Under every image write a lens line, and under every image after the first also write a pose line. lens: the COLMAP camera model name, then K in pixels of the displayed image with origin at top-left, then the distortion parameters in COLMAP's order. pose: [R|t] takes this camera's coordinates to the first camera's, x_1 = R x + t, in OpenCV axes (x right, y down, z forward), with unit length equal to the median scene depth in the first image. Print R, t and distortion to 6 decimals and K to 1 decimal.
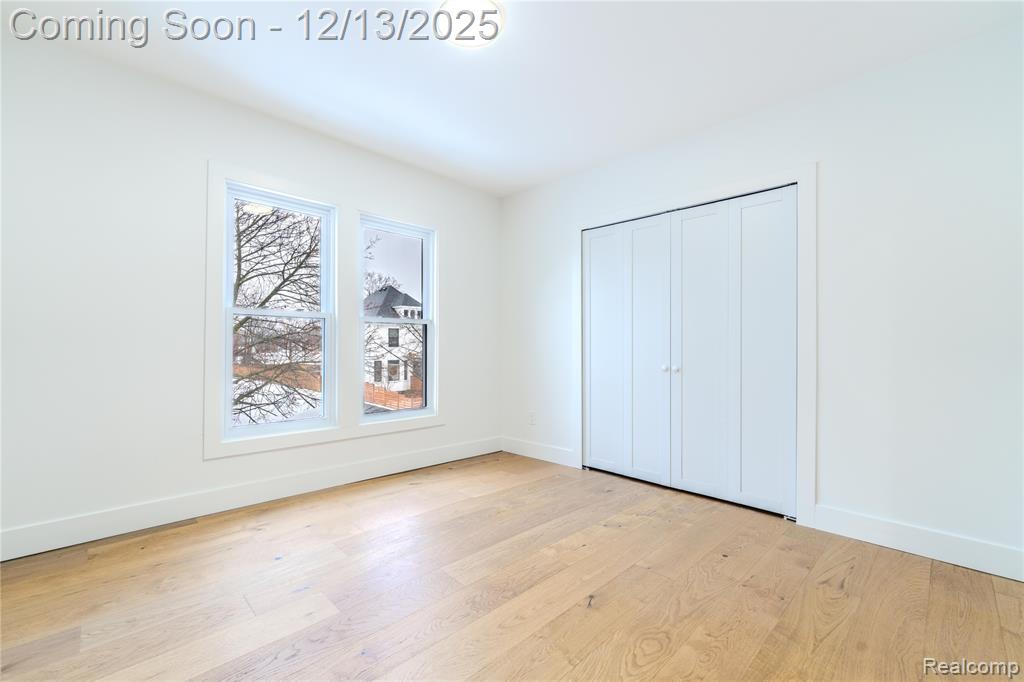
lens RADIAL K [[426.7, 0, 507.5], [0, 426.7, 343.7], [0, 0, 1]] dist [0.007020, -0.000218]
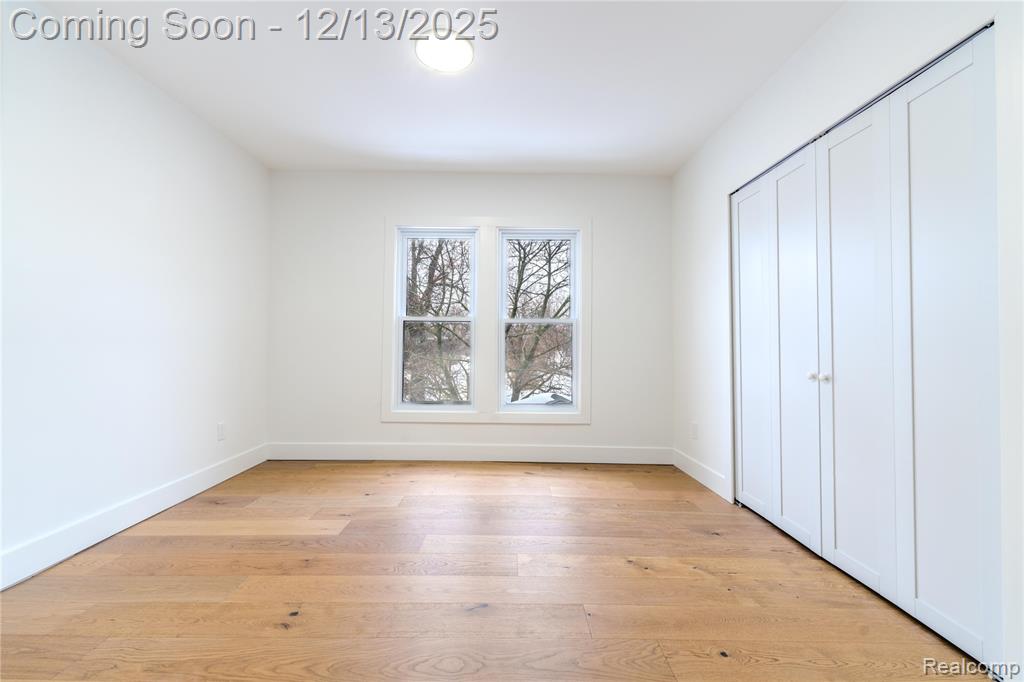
lens RADIAL K [[426.7, 0, 506.5], [0, 426.7, 339.7], [0, 0, 1]] dist [0.007020, -0.000218]
pose [[0.729237, -0.010095, -0.684187, 0.514565], [0.001469, 0.999912, -0.013187, 0.010124], [0.684259, 0.008611, 0.729188, 0.197303]]
